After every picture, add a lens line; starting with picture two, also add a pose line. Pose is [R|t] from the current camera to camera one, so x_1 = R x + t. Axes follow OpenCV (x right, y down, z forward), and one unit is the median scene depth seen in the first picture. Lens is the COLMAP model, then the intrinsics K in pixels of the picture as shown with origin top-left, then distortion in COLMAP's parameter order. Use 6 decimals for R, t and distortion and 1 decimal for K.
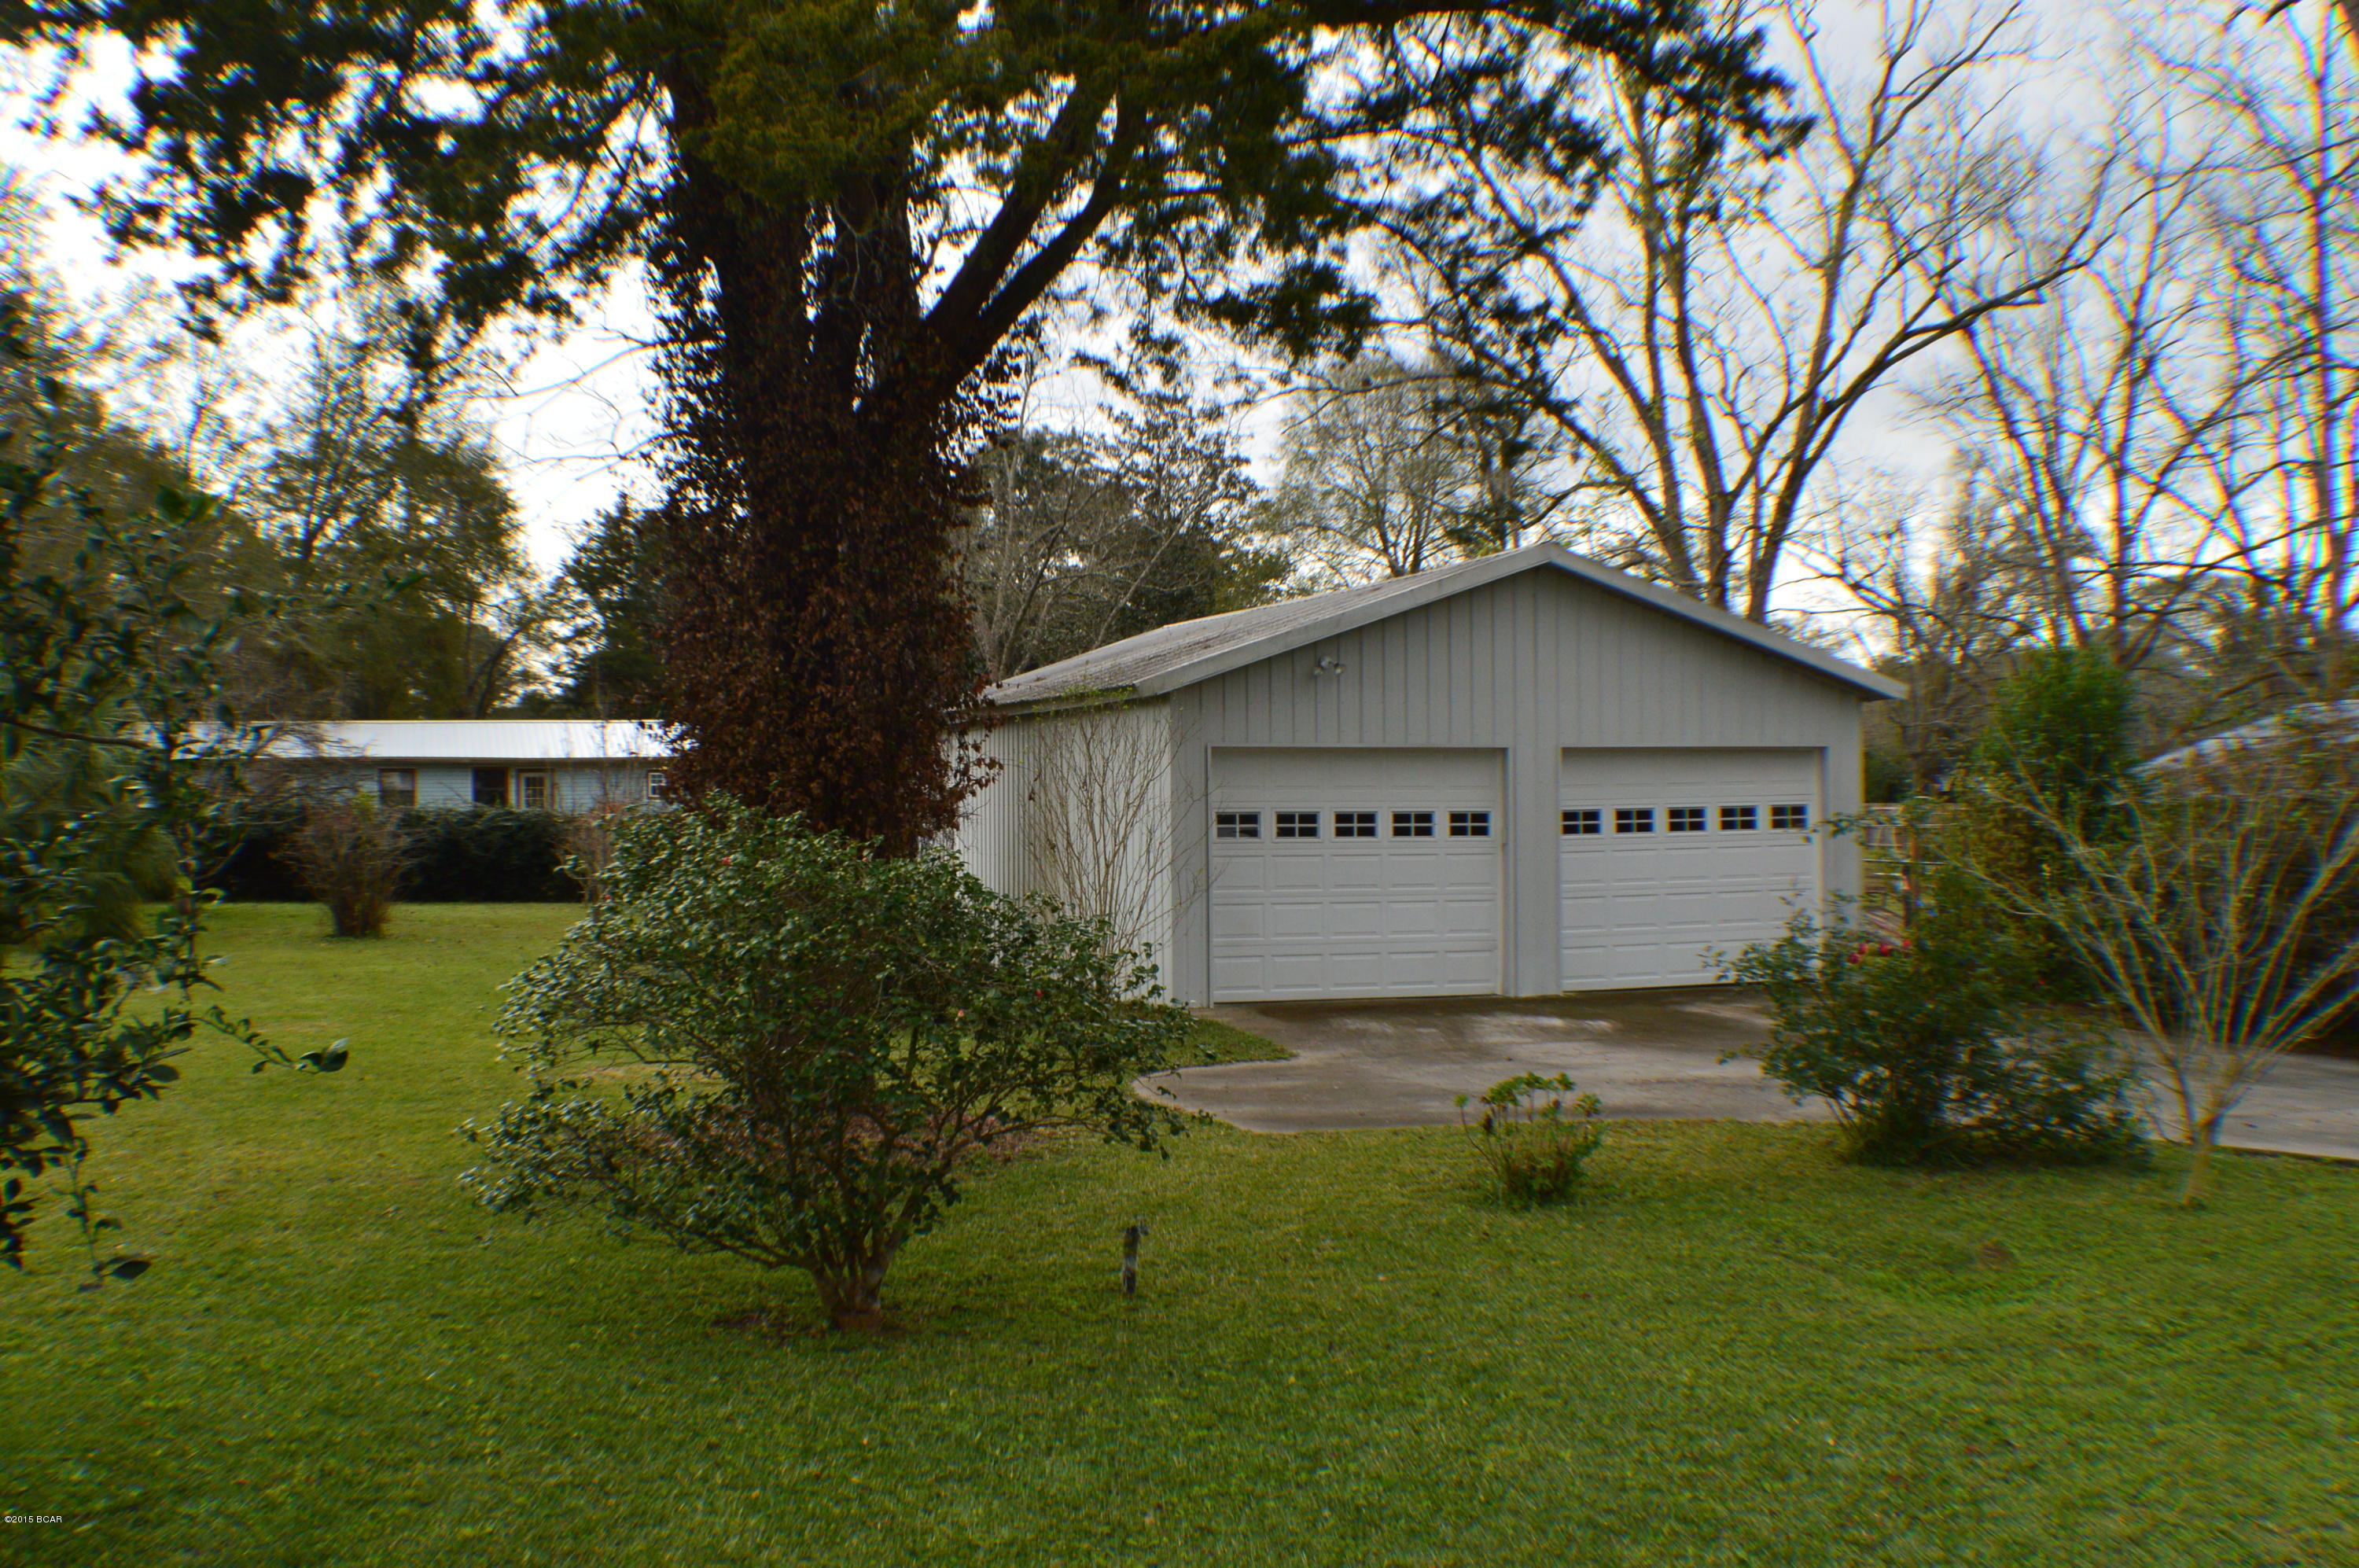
lens RADIAL K [[2350.4, 0, 1156.3], [0, 2350.4, 790.7], [0, 0, 1]] dist [-0.159152, 0.020817]
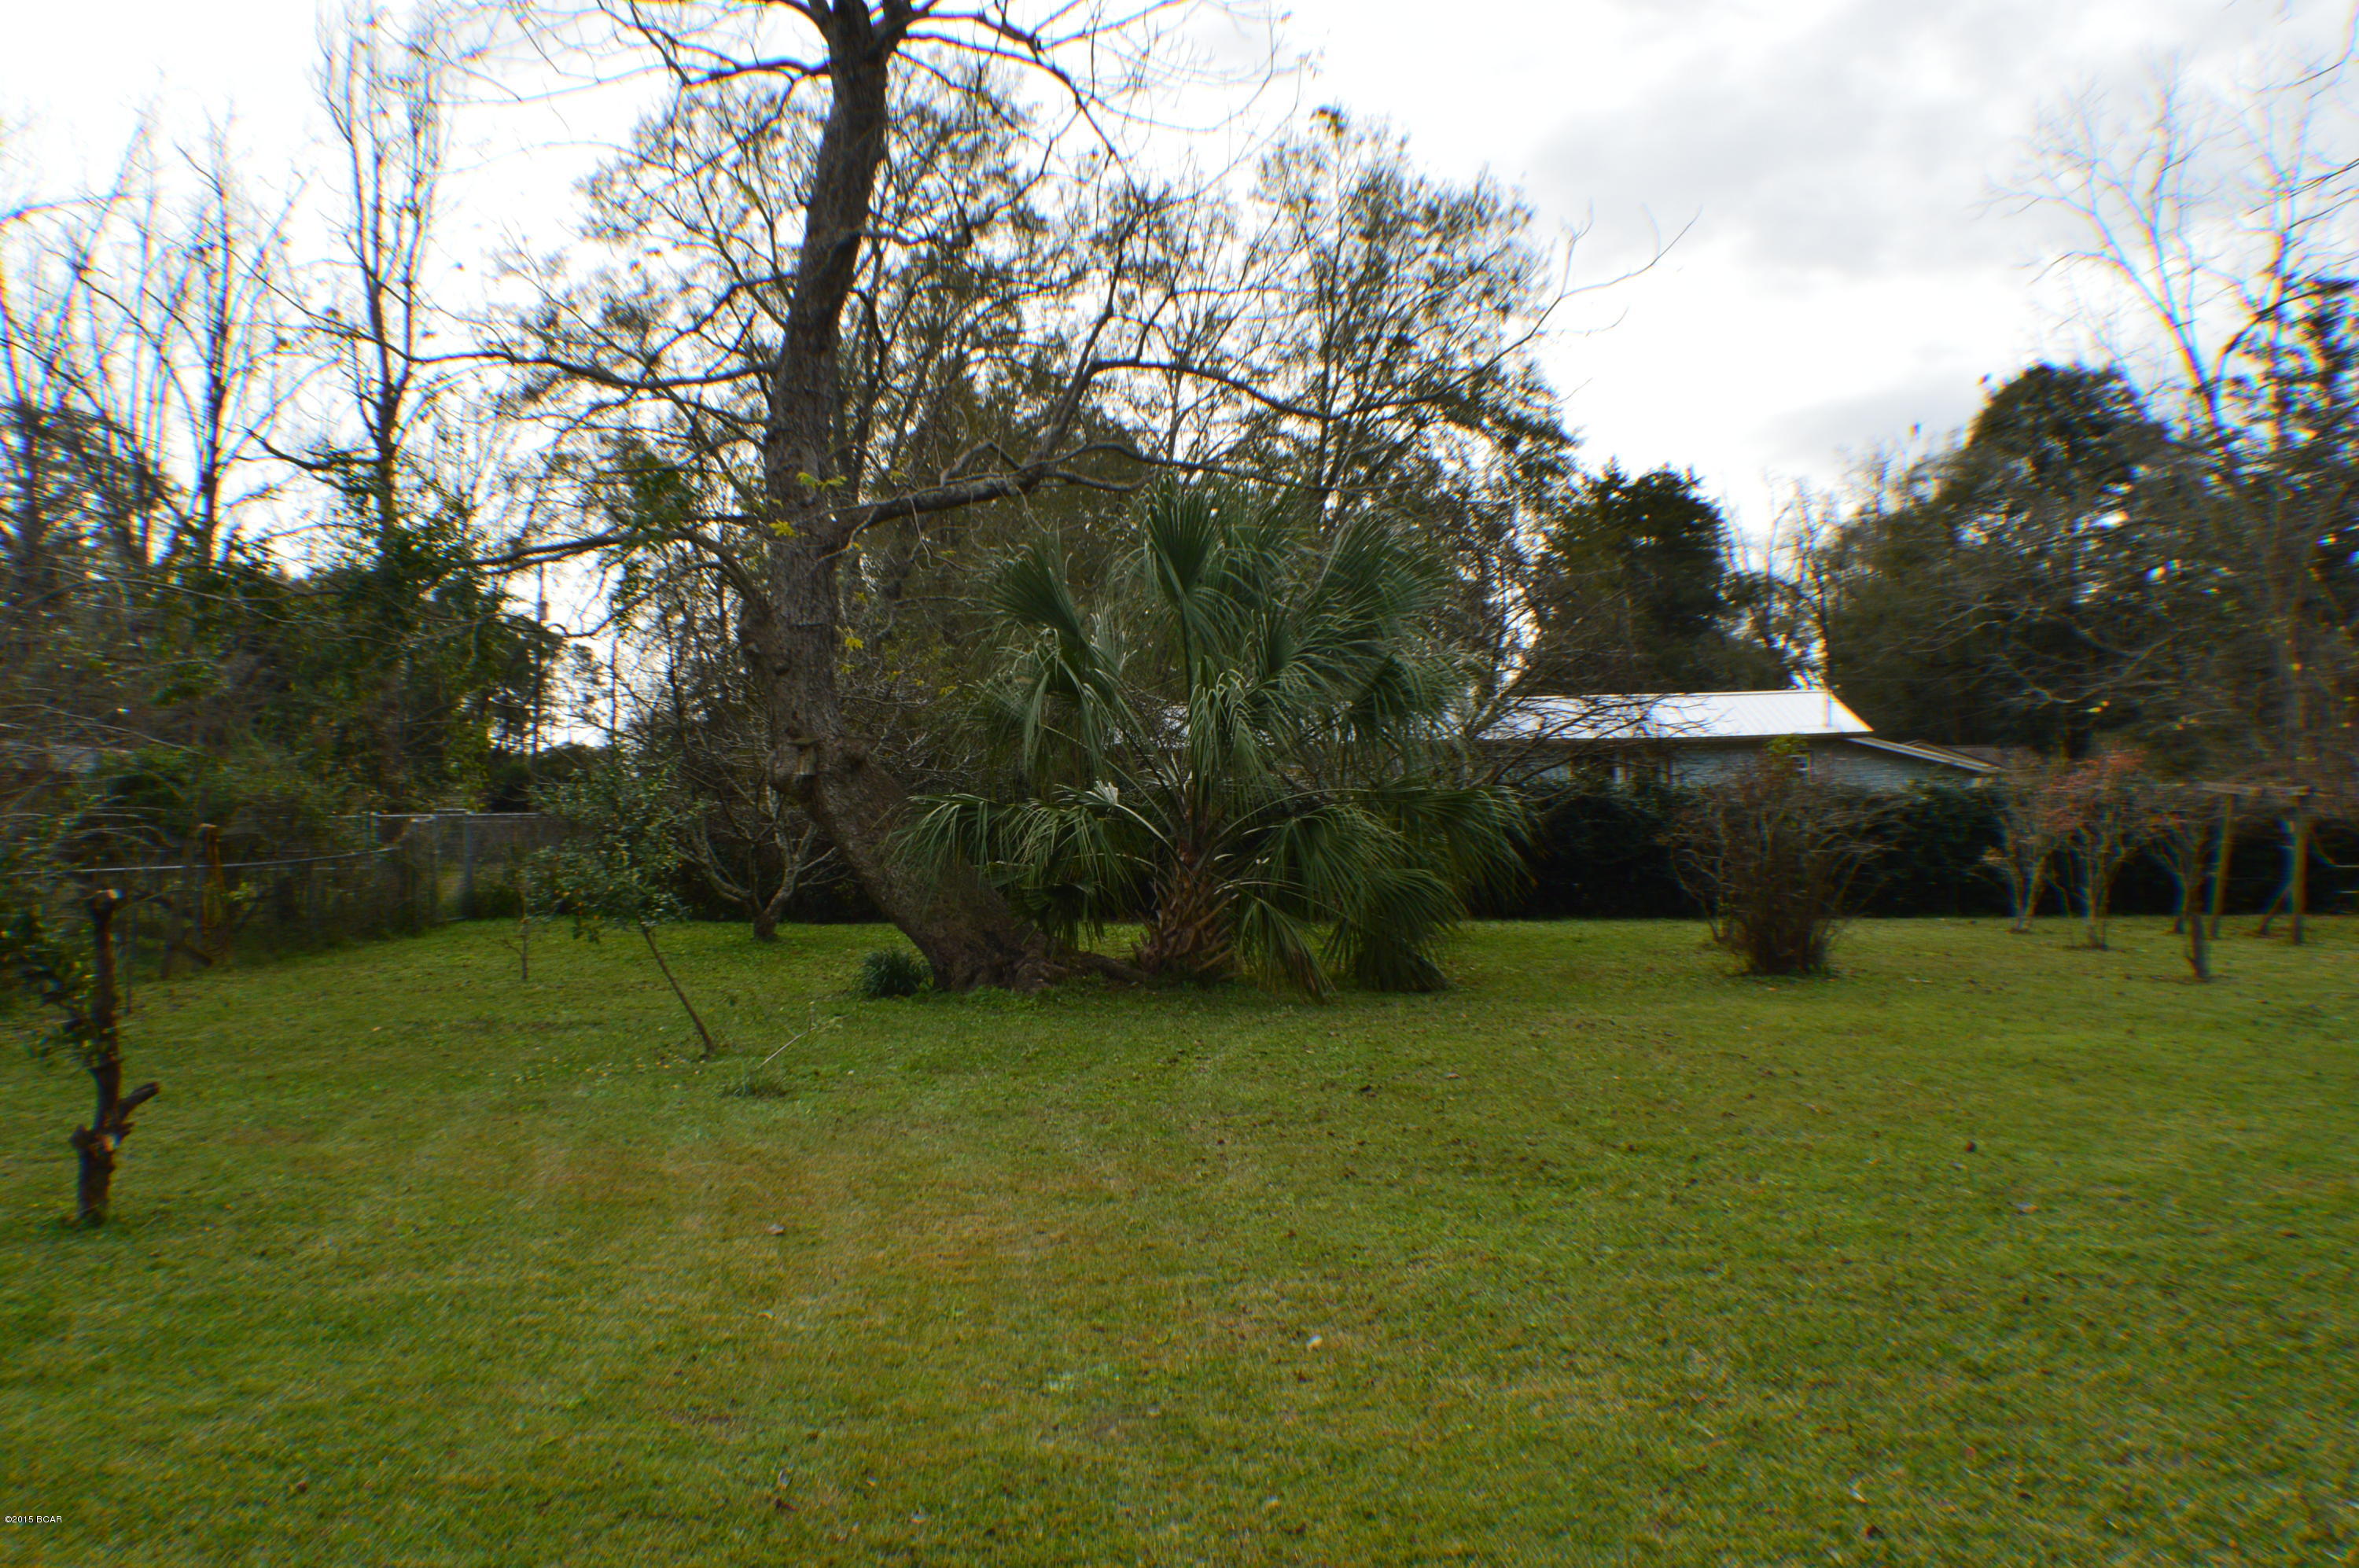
lens RADIAL K [[2331.7, 0, 1131.1], [0, 2331.7, 813.6], [0, 0, 1]] dist [-0.147611, -0.018222]
pose [[0.937153, -0.019011, -0.348402, -0.127239], [0.017934, 0.999819, -0.006318, 0.009826], [0.348459, -0.000327, 0.937324, 0.165526]]
